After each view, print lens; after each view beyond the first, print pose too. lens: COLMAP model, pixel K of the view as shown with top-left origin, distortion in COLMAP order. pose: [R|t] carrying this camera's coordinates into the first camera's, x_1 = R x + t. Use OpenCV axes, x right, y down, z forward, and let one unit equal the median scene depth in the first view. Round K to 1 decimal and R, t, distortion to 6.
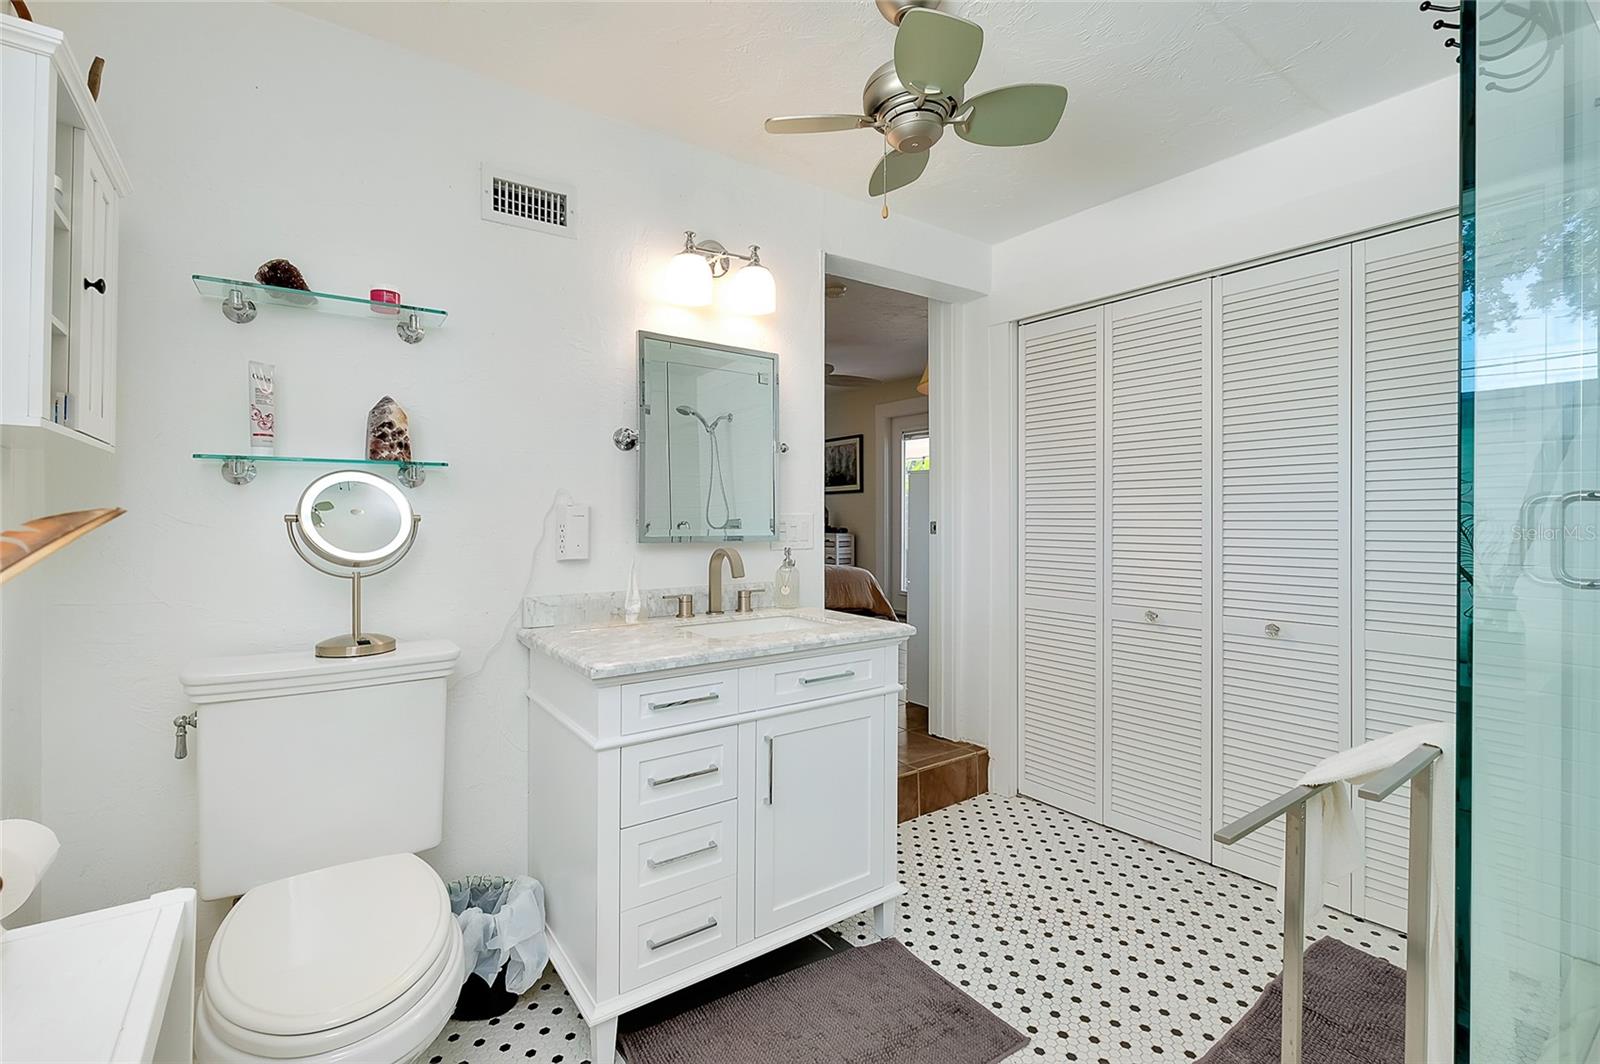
lens RADIAL K [[705.4, 0, 806.4], [0, 705.4, 518.2], [0, 0, 1]] dist [-0.004964, 0.000764]
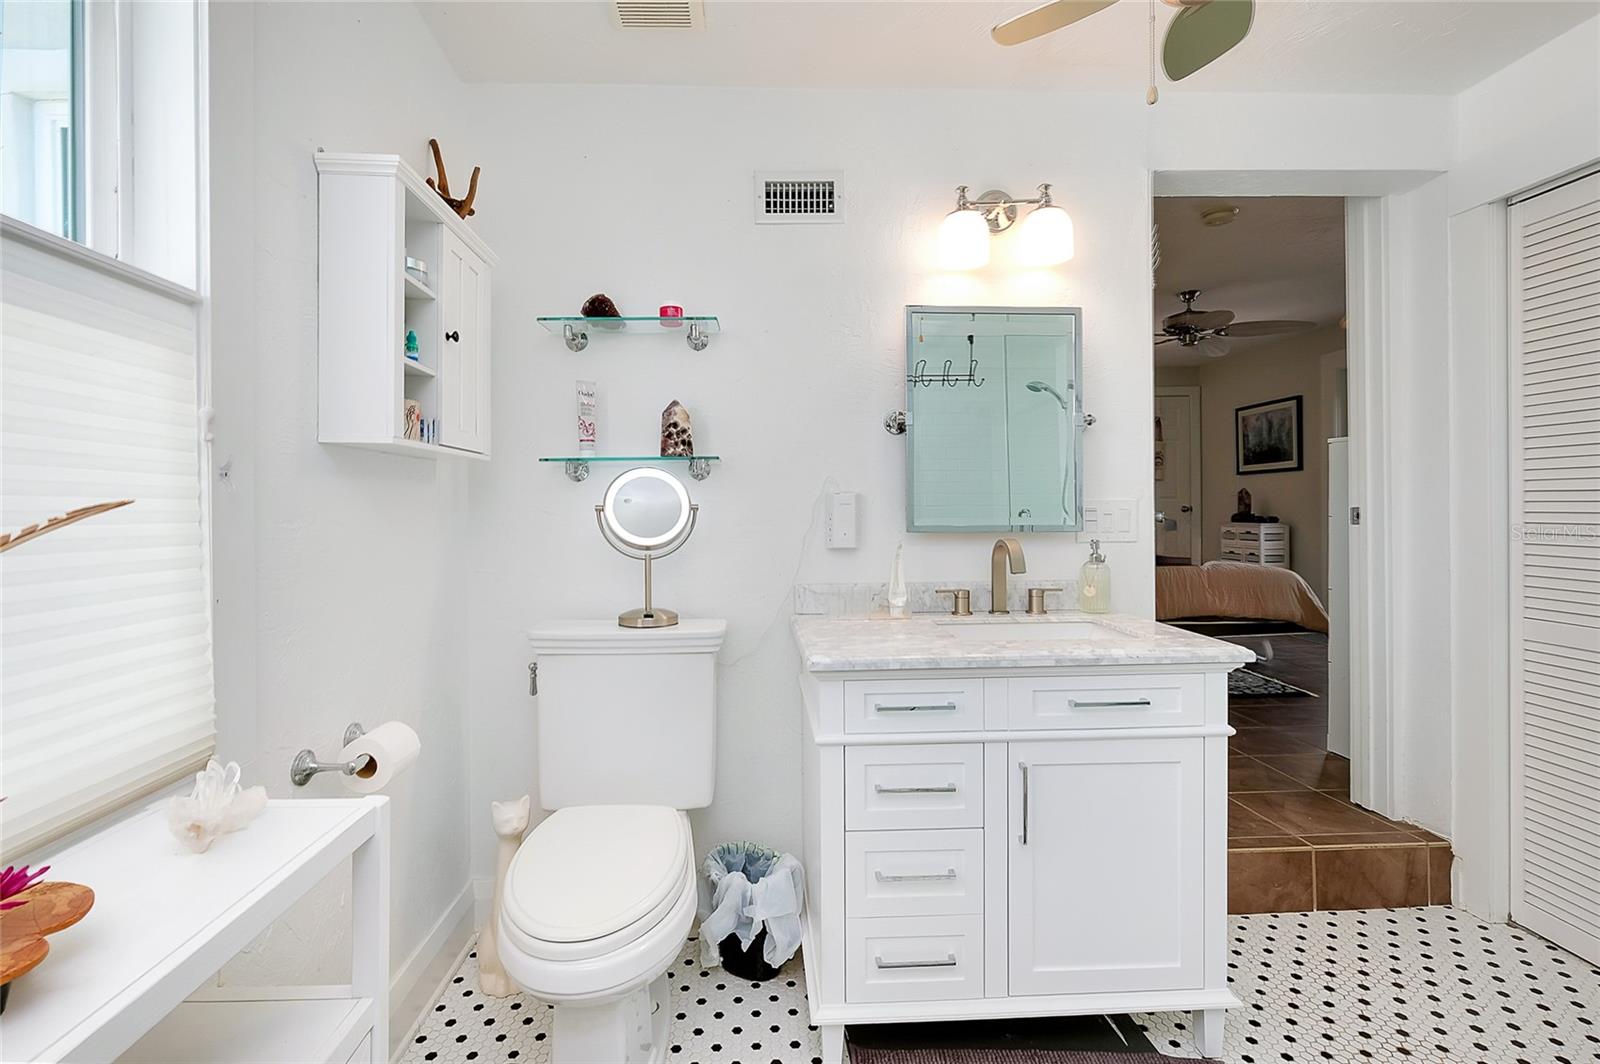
lens RADIAL K [[724.6, 0, 780.2], [0, 724.6, 512.3], [0, 0, 1]] dist [-0.006688, 0.001098]
pose [[0.833997, -0.004172, -0.551753, 0.158332], [0.008233, 0.999954, 0.004885, 0.002509], [0.551707, -0.008617, 0.833993, 0.105191]]
